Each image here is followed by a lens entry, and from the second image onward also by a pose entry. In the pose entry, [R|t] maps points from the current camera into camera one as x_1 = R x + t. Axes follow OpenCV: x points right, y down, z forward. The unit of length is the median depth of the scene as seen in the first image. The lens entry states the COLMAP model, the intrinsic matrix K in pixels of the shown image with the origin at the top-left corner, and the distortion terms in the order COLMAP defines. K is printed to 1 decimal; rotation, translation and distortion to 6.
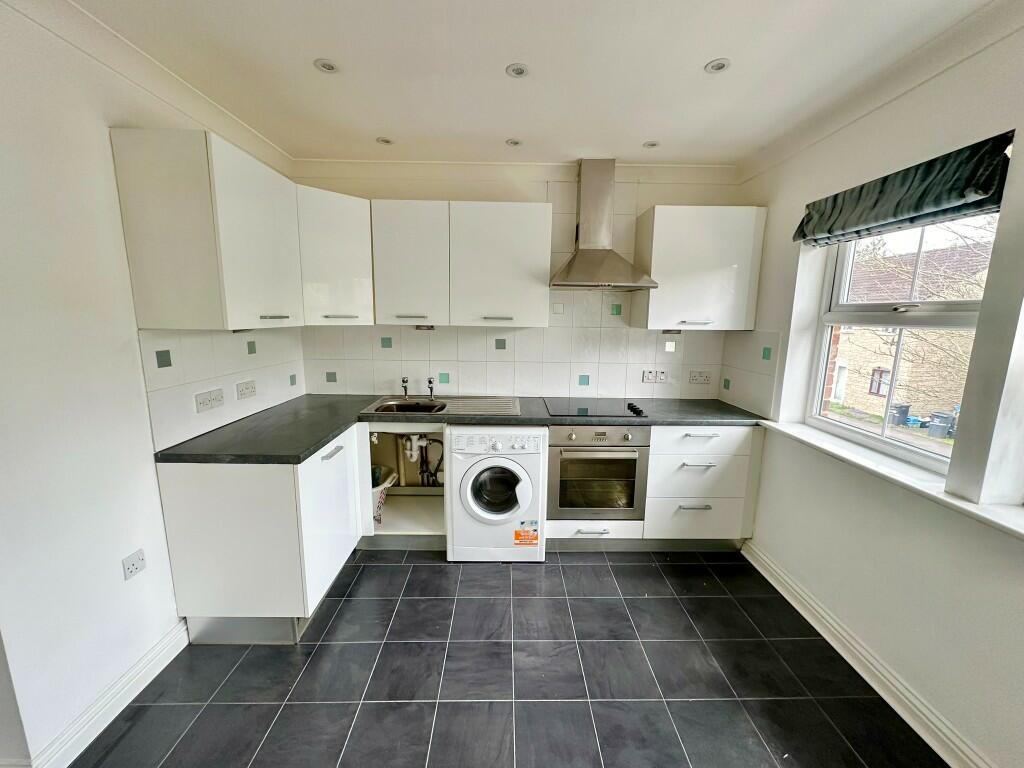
lens RADIAL K [[409.1, 0, 512.0], [0, 409.1, 384.0], [0, 0, 1]] dist [0.002880, 0.000461]
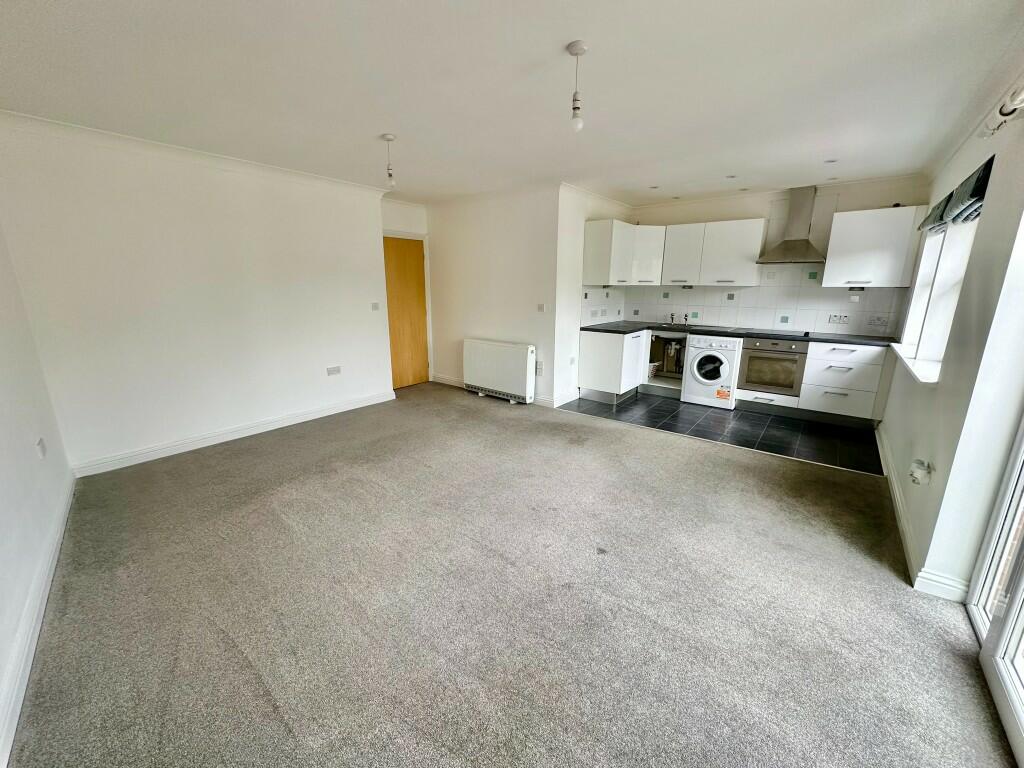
lens RADIAL K [[409.1, 0, 512.0], [0, 409.1, 384.0], [0, 0, 1]] dist [0.002880, 0.000461]
pose [[0.778975, 0.140705, -0.611064, 0.433767], [-0.100717, 0.989922, 0.099550, 0.229425], [0.618913, -0.016002, 0.785296, -1.155639]]
